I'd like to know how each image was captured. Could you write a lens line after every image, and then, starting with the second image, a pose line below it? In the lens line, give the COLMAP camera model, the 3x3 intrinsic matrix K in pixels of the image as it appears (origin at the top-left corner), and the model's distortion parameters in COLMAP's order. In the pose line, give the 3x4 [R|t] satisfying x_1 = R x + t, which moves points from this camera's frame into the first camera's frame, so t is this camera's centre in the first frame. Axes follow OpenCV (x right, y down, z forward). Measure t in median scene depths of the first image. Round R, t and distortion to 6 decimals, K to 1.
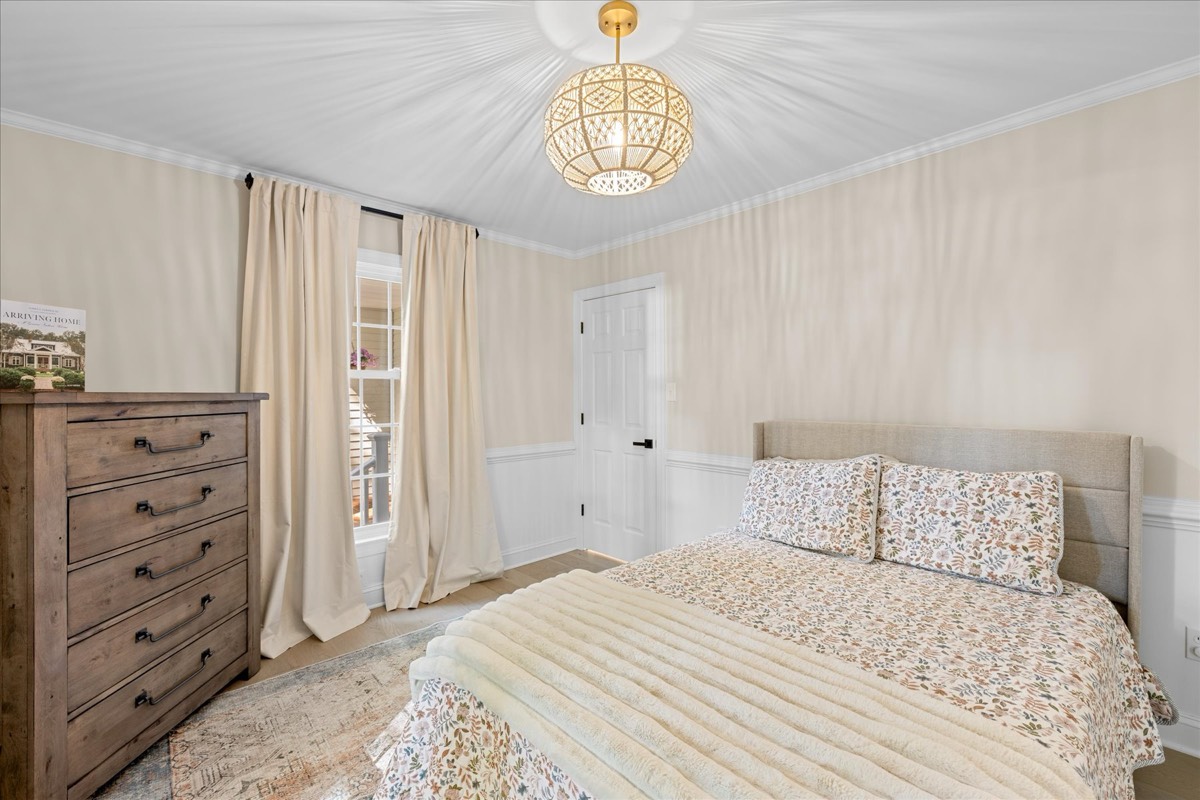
lens RADIAL K [[513.6, 0, 600.2], [0, 513.6, 394.5], [0, 0, 1]] dist [-0.000281, 0.000833]
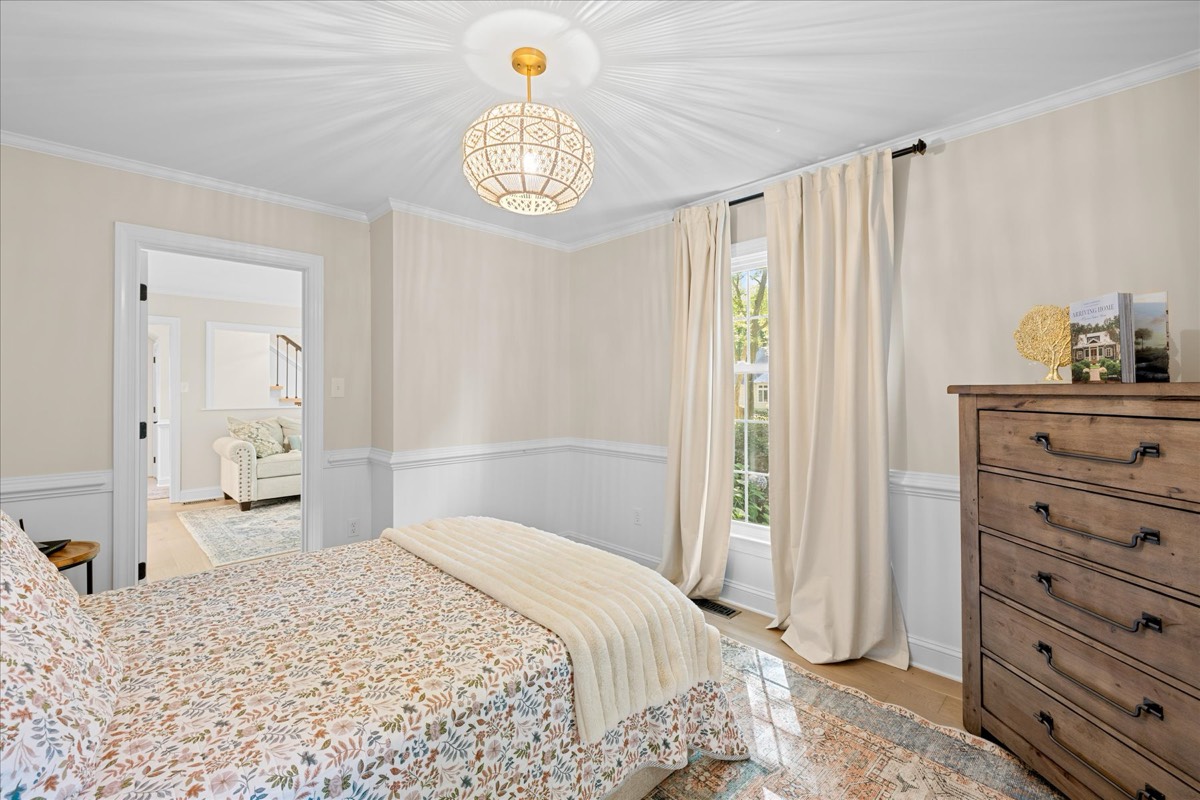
lens RADIAL K [[513.6, 0, 595.1], [0, 513.6, 391.1], [0, 0, 1]] dist [-0.000281, 0.000833]
pose [[-0.999967, 0.006987, -0.004260, -0.090025], [0.006970, 0.999968, 0.004004, -0.000882], [0.004288, 0.003974, -0.999983, 1.912363]]
